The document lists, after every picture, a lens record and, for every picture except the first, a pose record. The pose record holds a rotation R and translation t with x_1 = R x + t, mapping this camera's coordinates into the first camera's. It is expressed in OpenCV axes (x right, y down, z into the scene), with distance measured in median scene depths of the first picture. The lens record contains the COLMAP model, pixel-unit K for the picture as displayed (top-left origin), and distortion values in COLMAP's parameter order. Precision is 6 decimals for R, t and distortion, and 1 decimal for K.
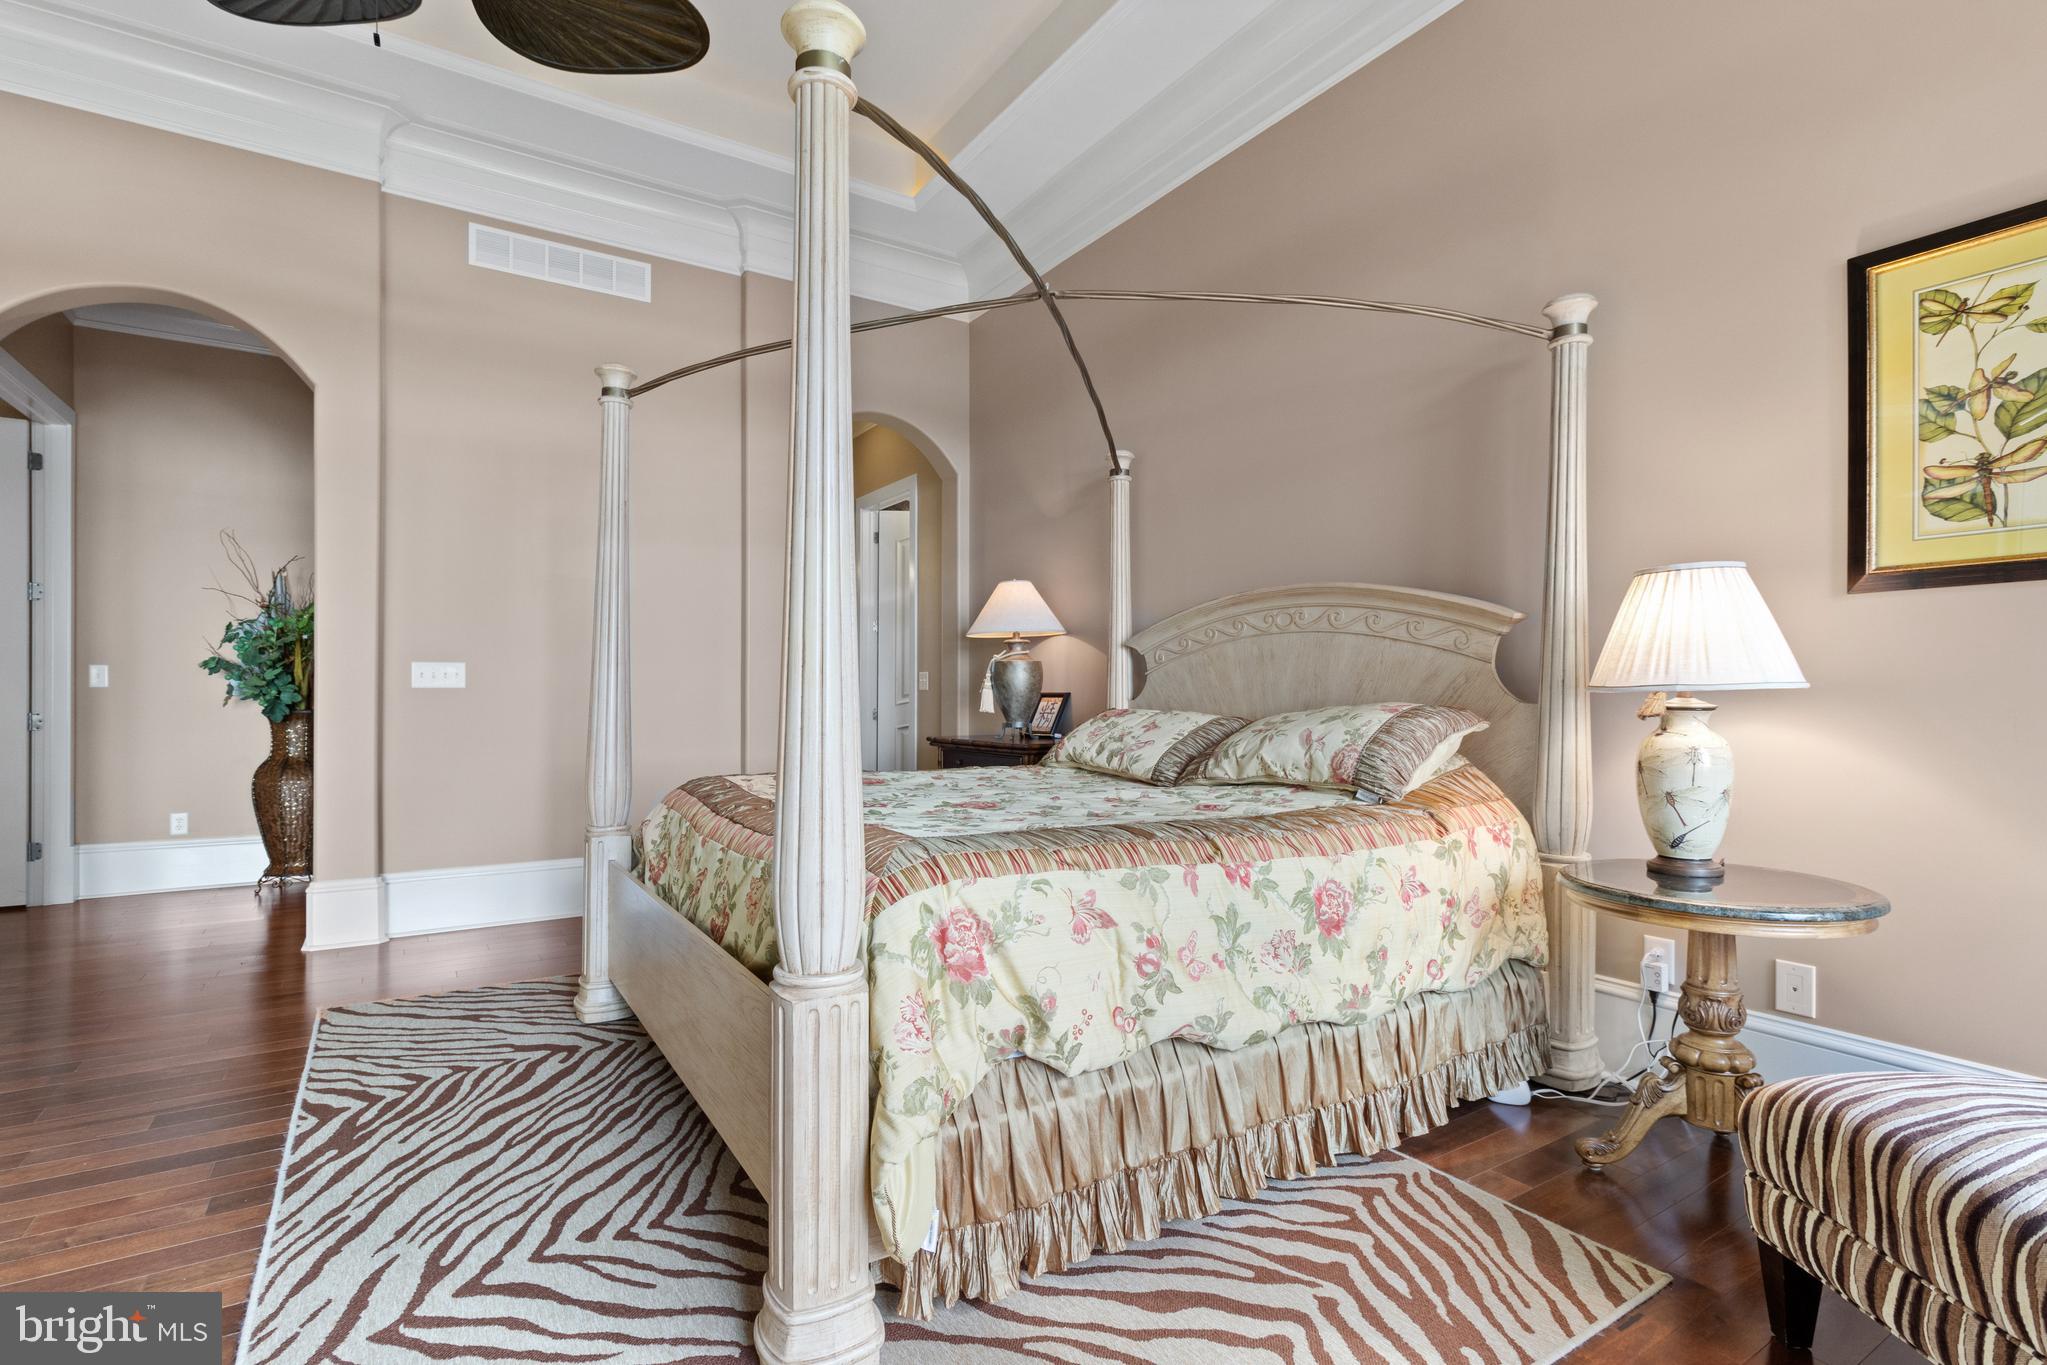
lens RADIAL K [[964.8, 0, 1021.2], [0, 964.8, 691.6], [0, 0, 1]] dist [0.005685, -0.001232]
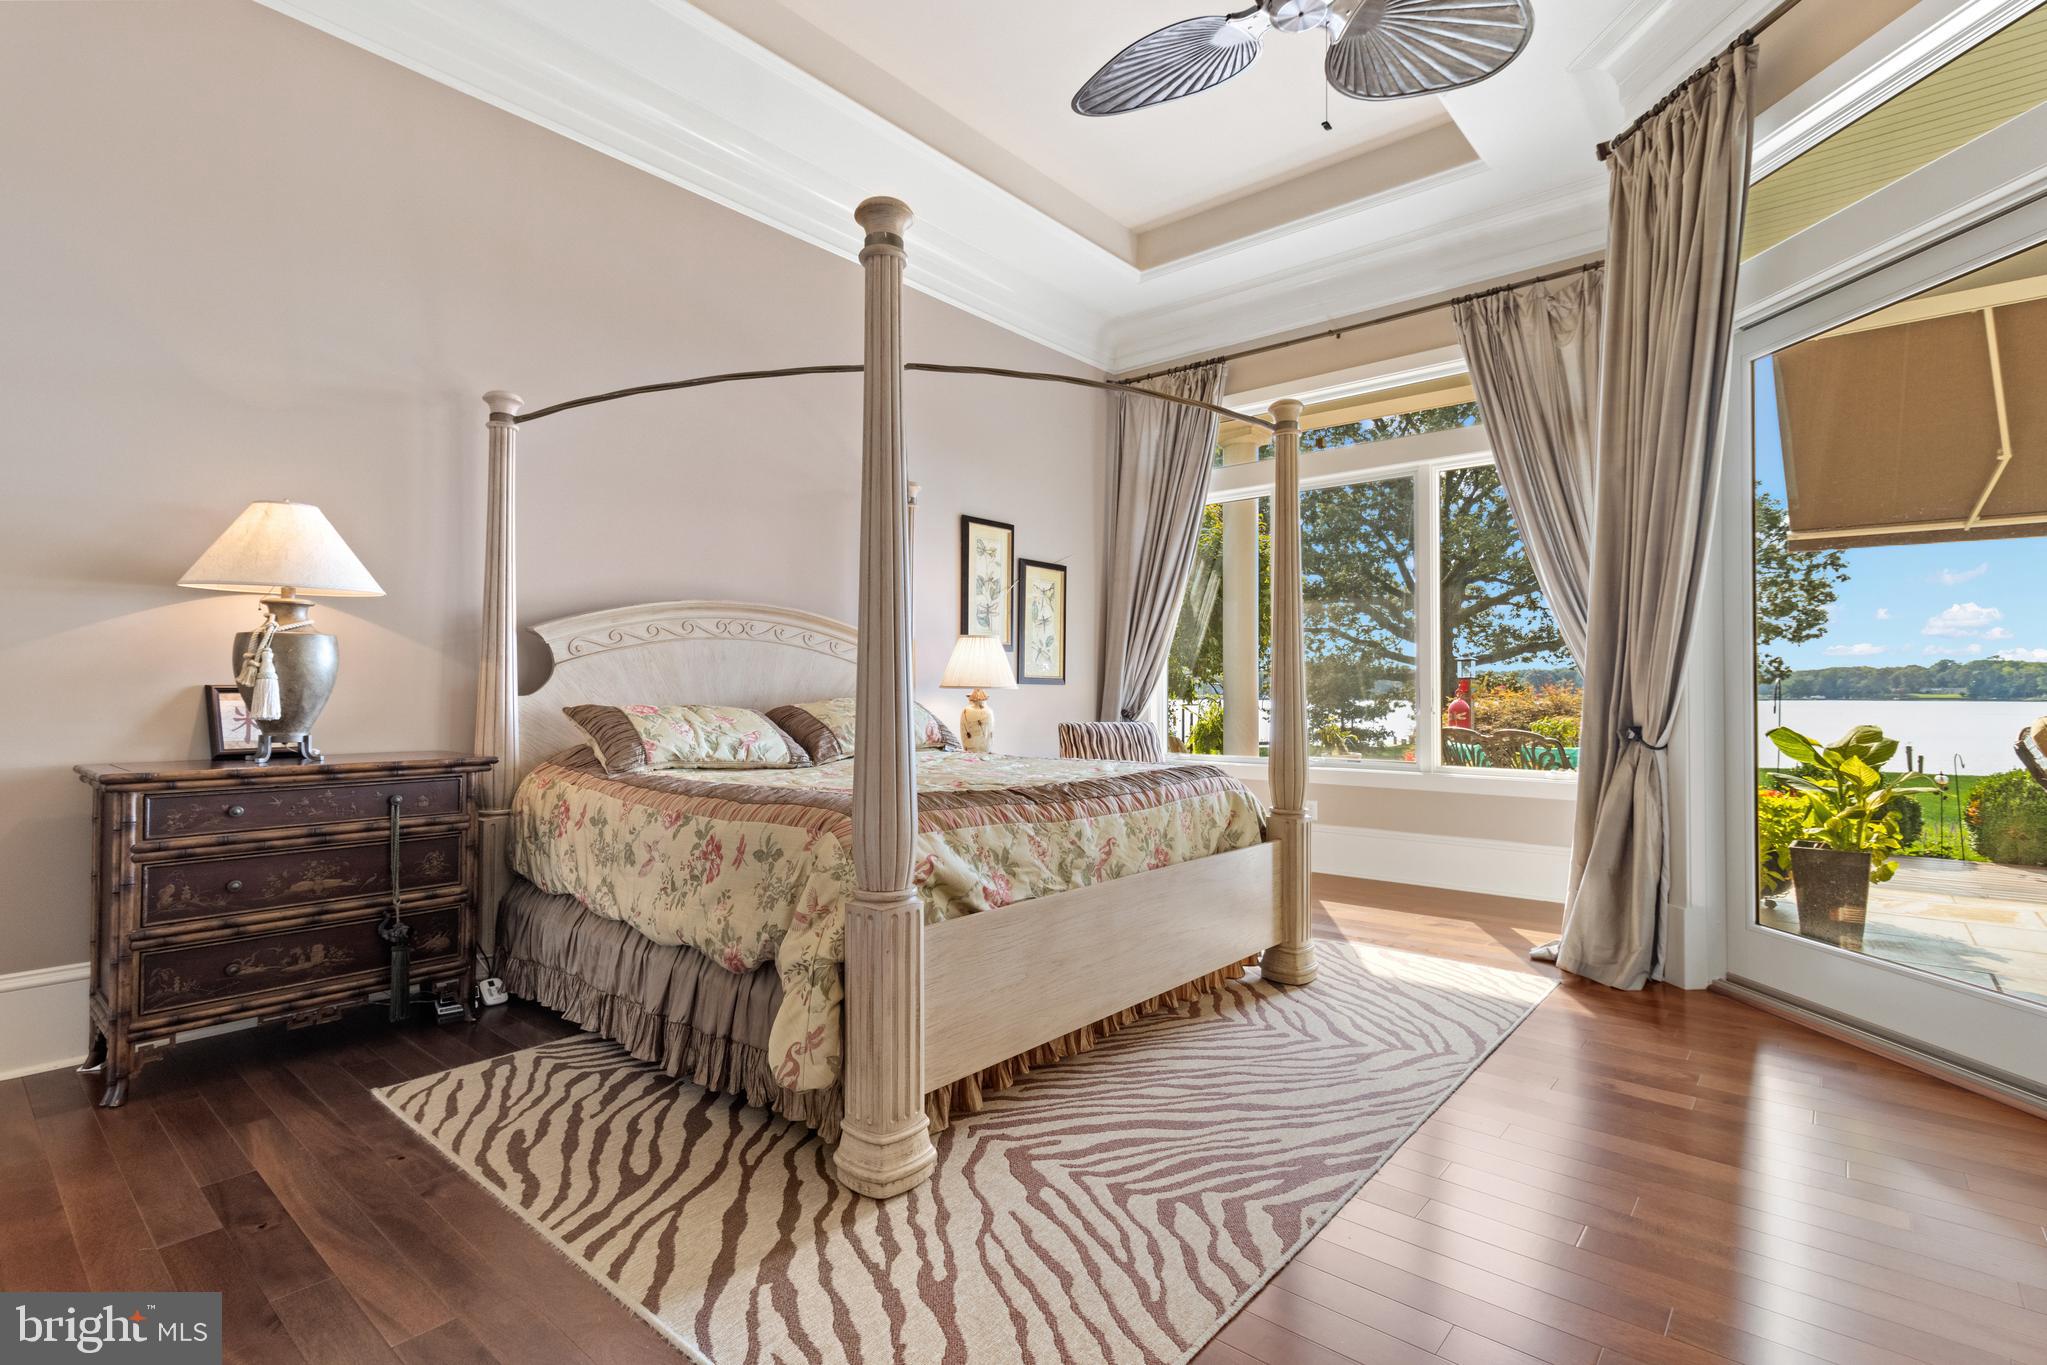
lens RADIAL K [[964.8, 0, 1021.0], [0, 964.8, 681.5], [0, 0, 1]] dist [0.005685, -0.001232]
pose [[-0.286201, 0.011615, 0.958099, -1.176565], [-0.002091, 0.999917, -0.012747, 0.008513], [-0.958167, -0.005652, -0.286153, 1.193754]]
